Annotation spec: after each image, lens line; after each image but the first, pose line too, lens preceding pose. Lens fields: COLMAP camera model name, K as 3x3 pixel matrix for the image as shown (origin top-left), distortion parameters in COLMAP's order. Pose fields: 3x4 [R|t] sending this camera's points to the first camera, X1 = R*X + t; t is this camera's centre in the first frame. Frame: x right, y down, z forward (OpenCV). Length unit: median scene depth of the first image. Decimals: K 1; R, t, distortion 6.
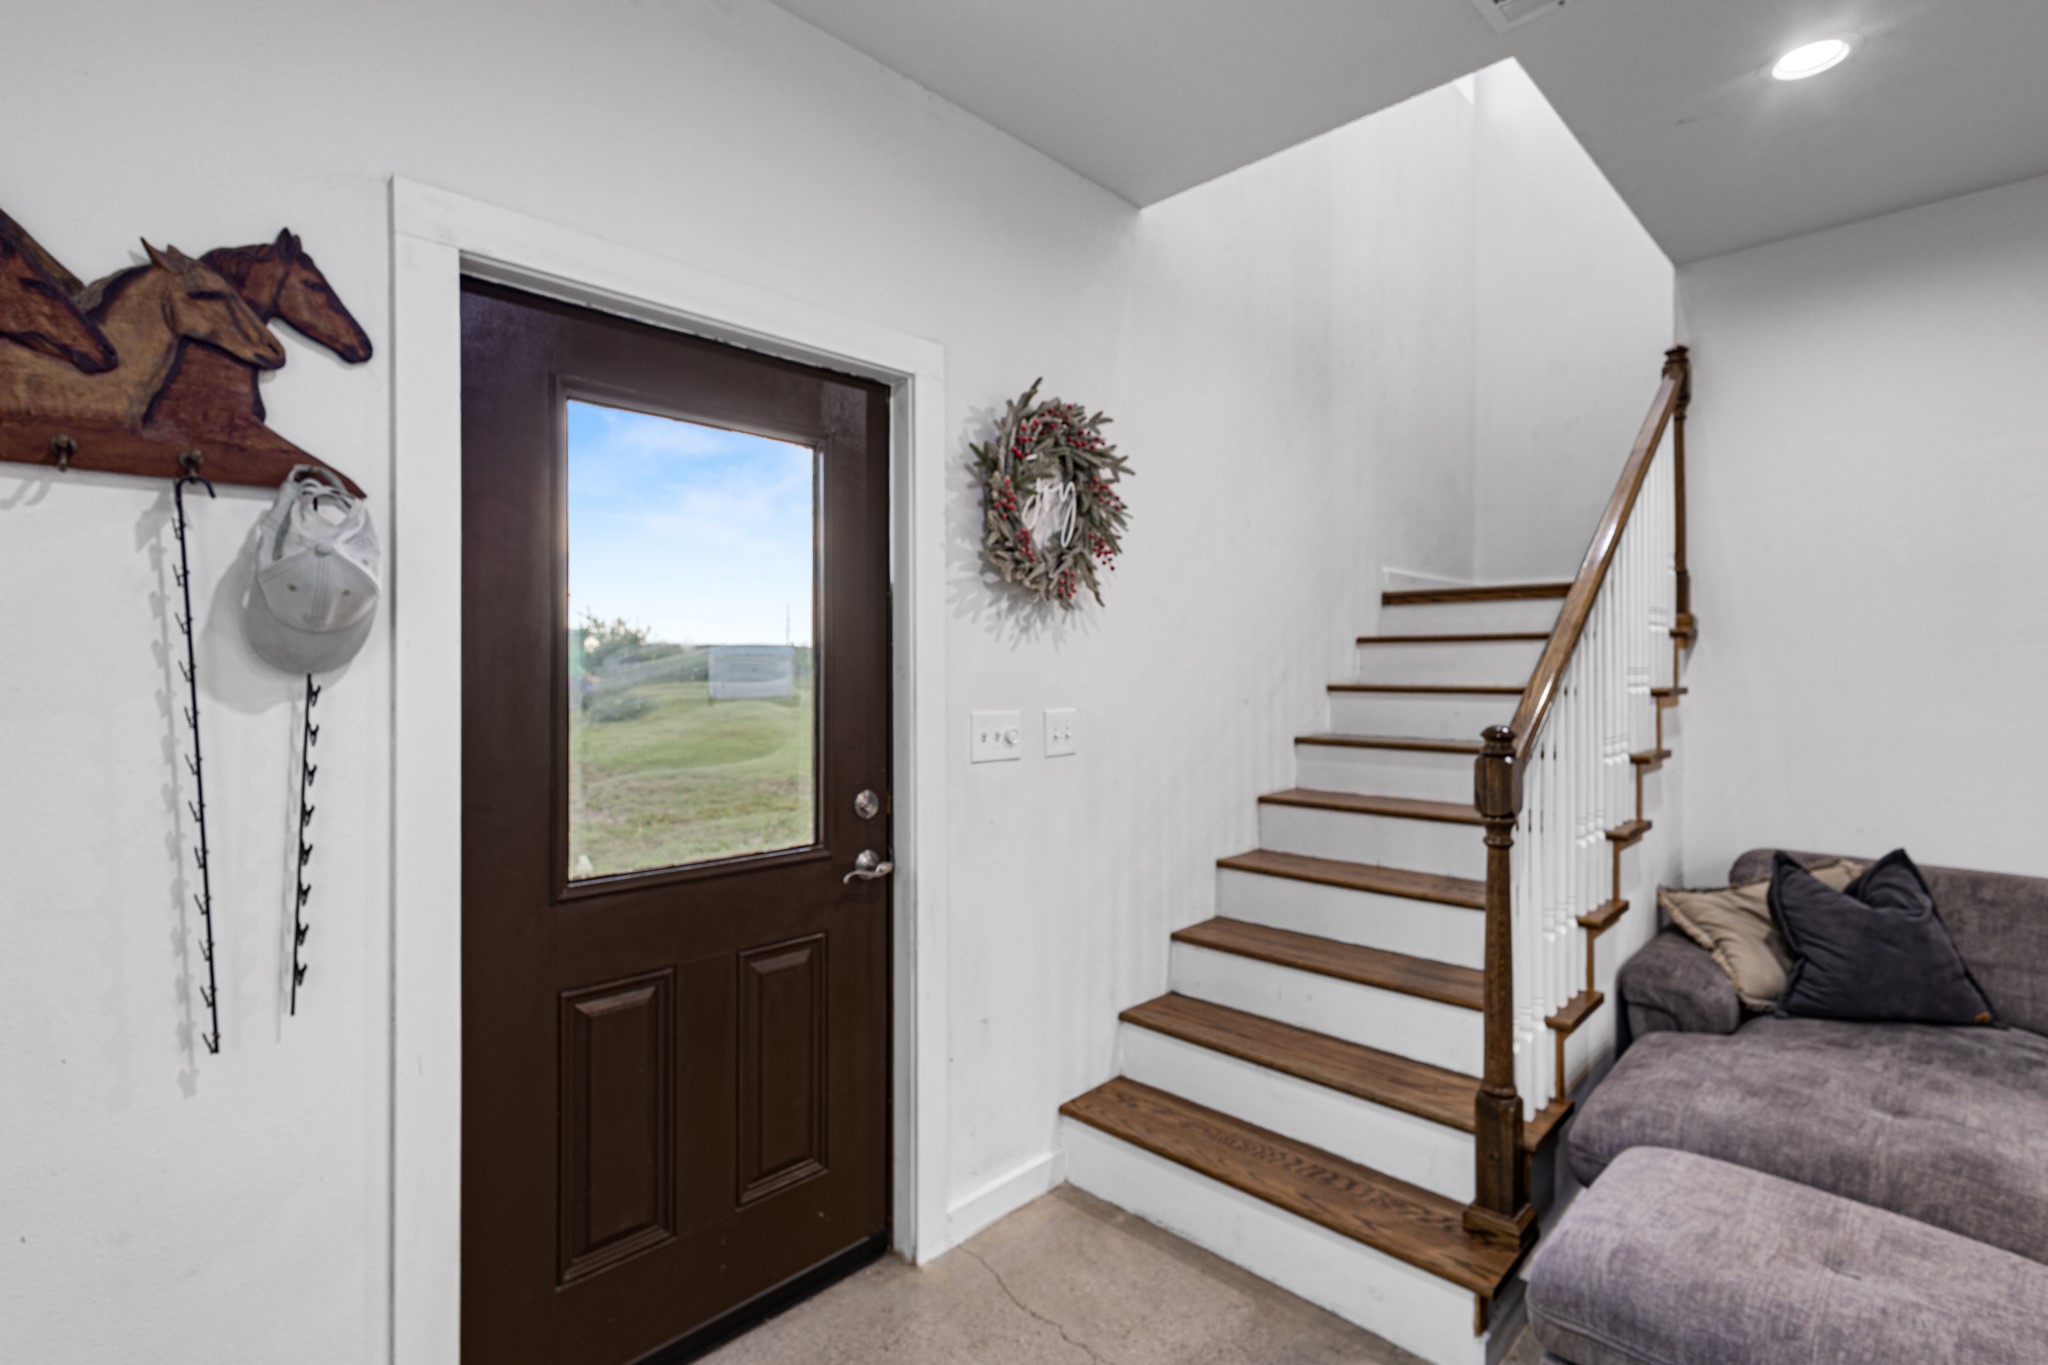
lens RADIAL K [[967.6, 0, 1018.0], [0, 967.6, 671.3], [0, 0, 1]] dist [-0.002613, -0.000194]
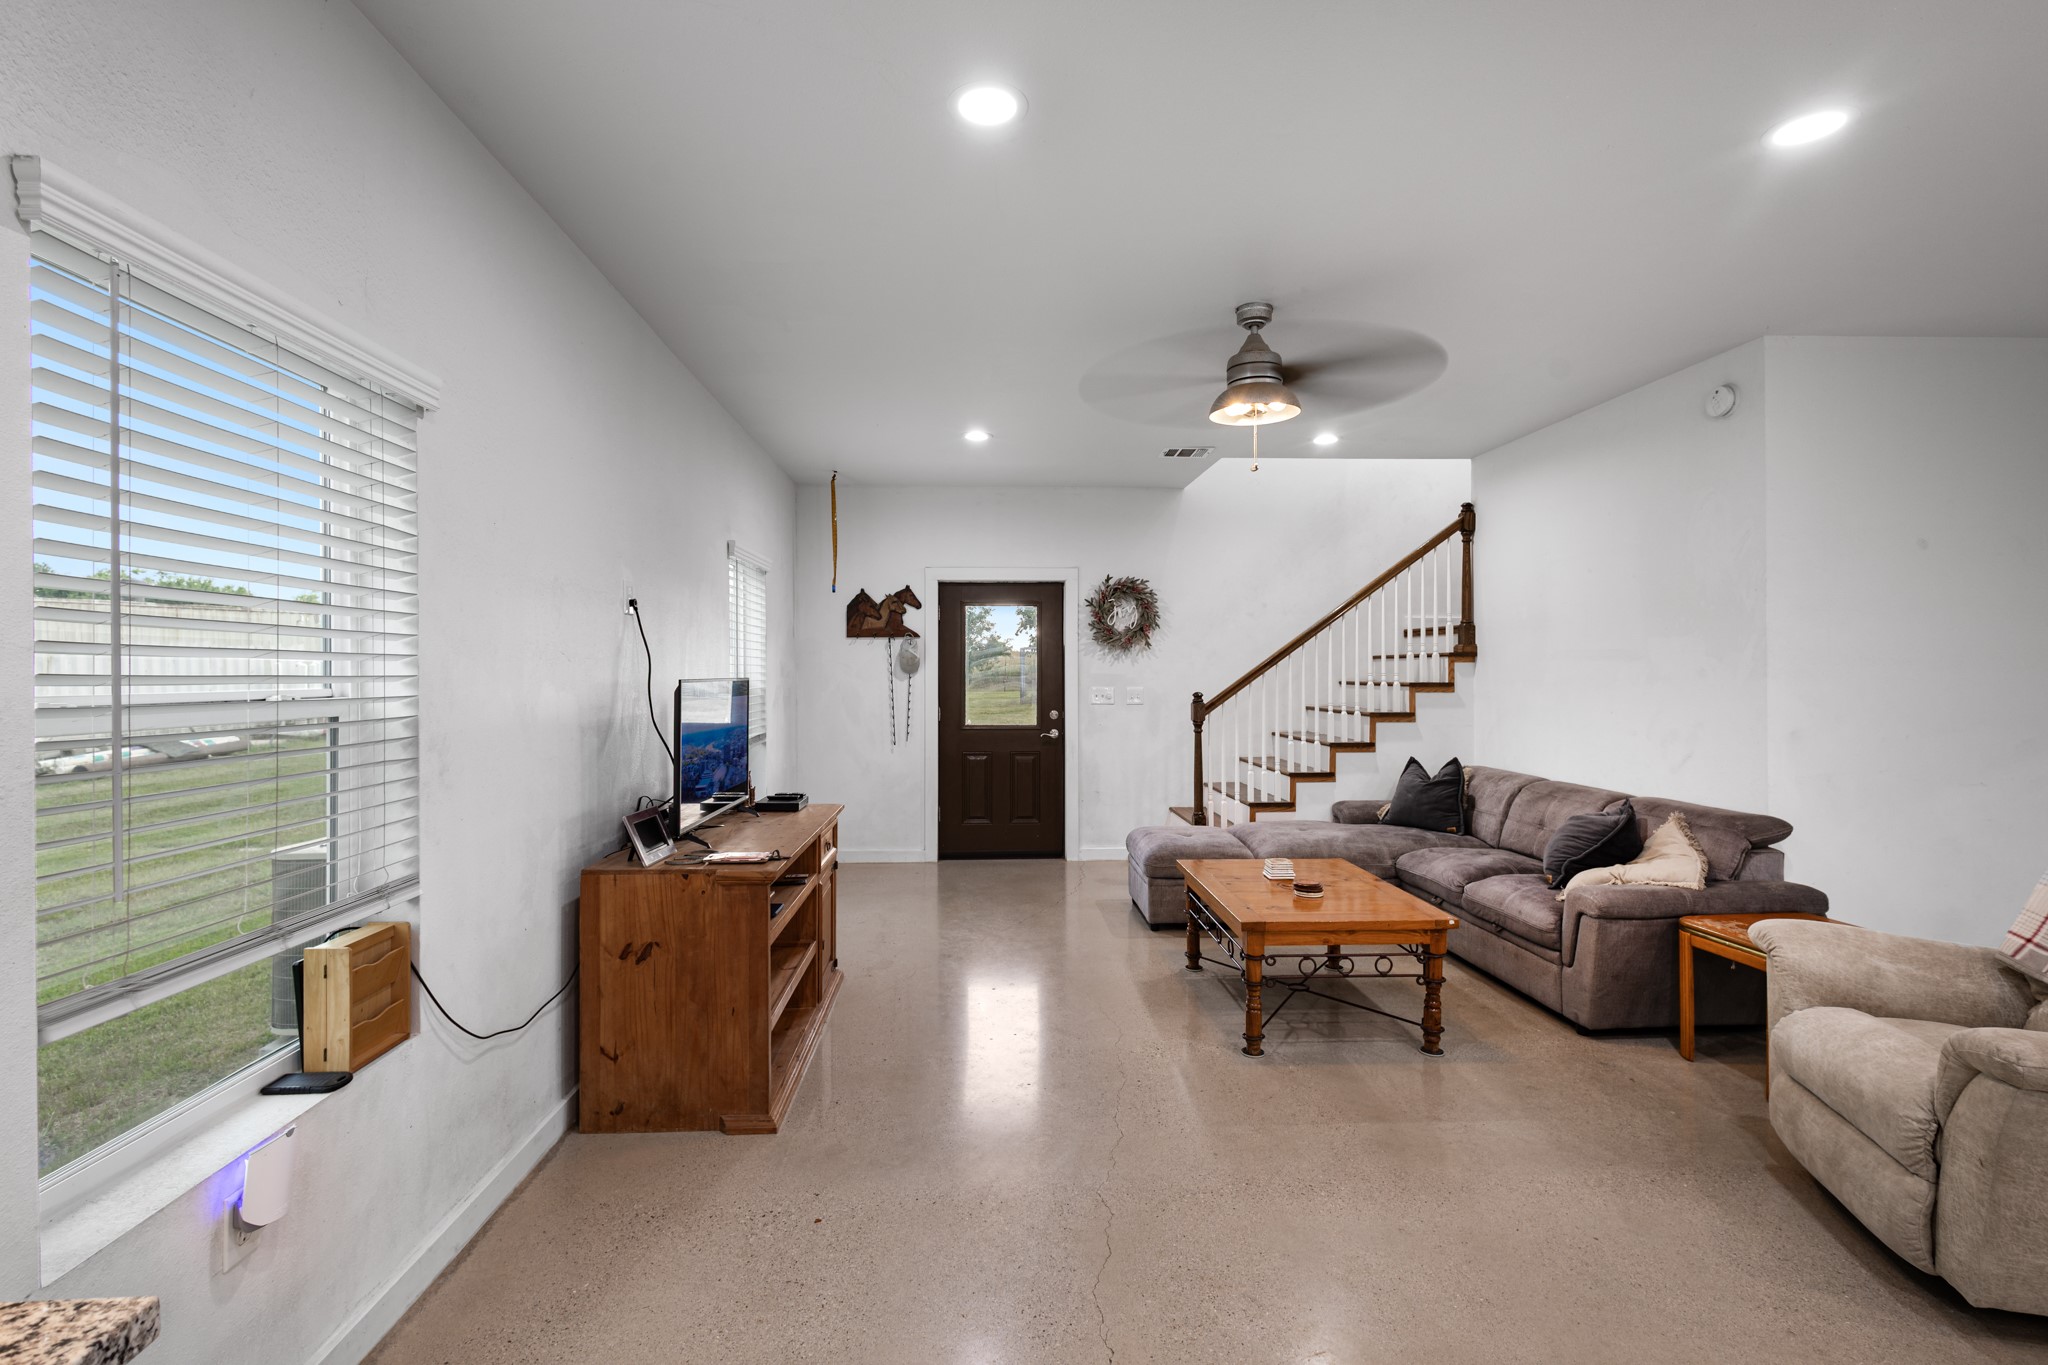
lens RADIAL K [[940.4, 0, 1016.4], [0, 940.4, 672.1], [0, 0, 1]] dist [0.003672, 0.000511]
pose [[0.733674, -0.001286, -0.679500, 1.935427], [-0.001439, 0.999993, -0.003446, 0.006448], [0.679500, 0.003506, 0.733667, -1.427000]]
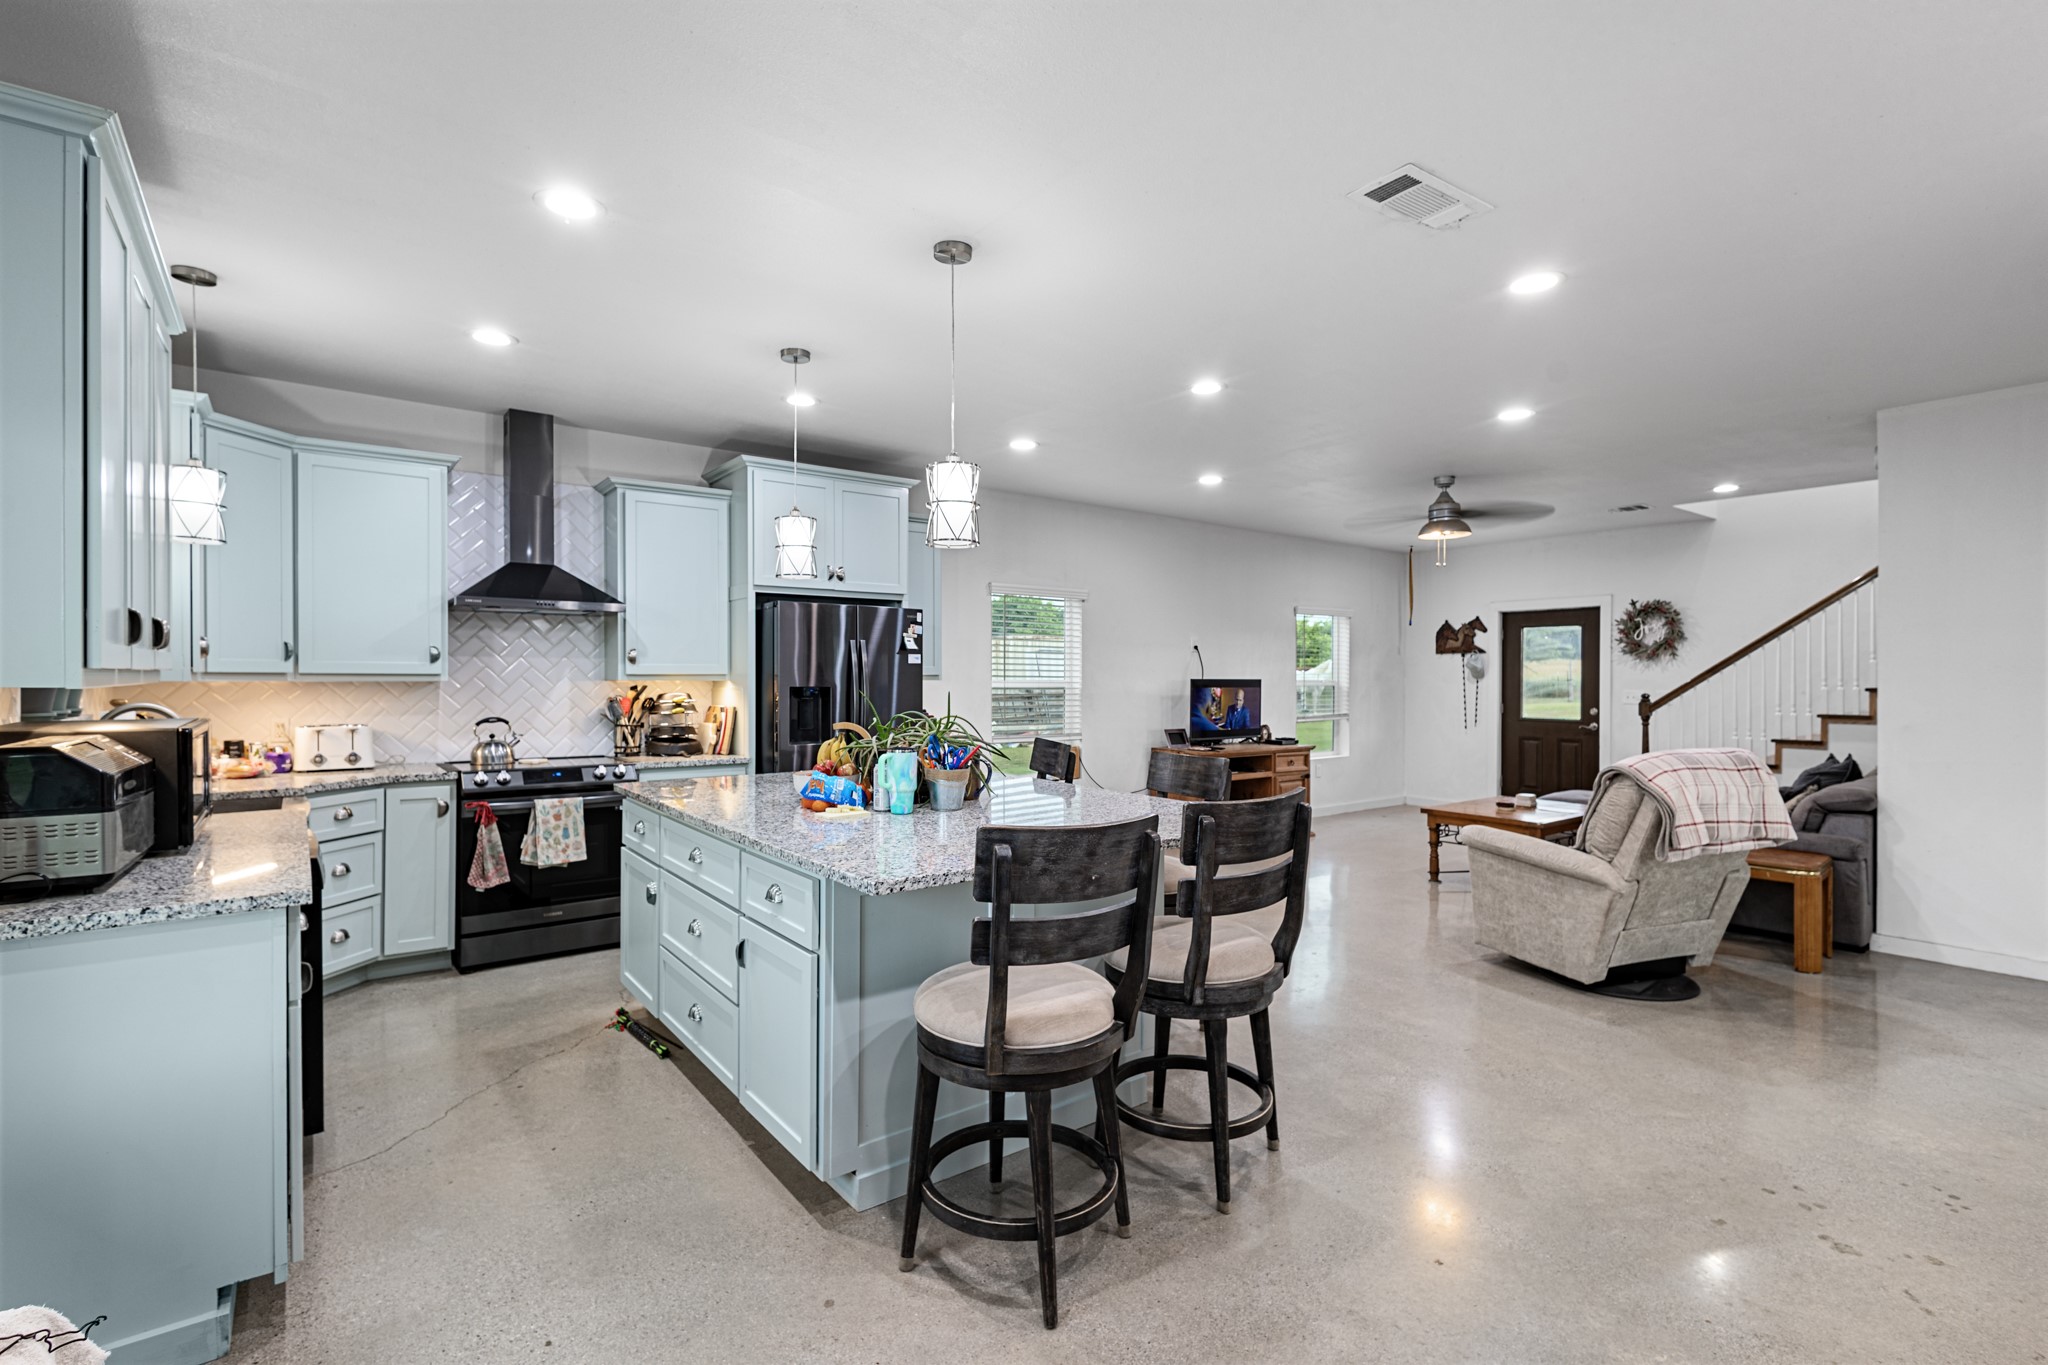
lens RADIAL K [[937.5, 0, 1016.3], [0, 937.5, 682.6], [0, 0, 1]] dist [0.003951, 0.000525]
pose [[-0.145710, 0.003533, -0.989321, 4.244163], [-0.008150, 0.999955, 0.004772, 0.016174], [0.989294, 0.008758, -0.145675, -0.863164]]
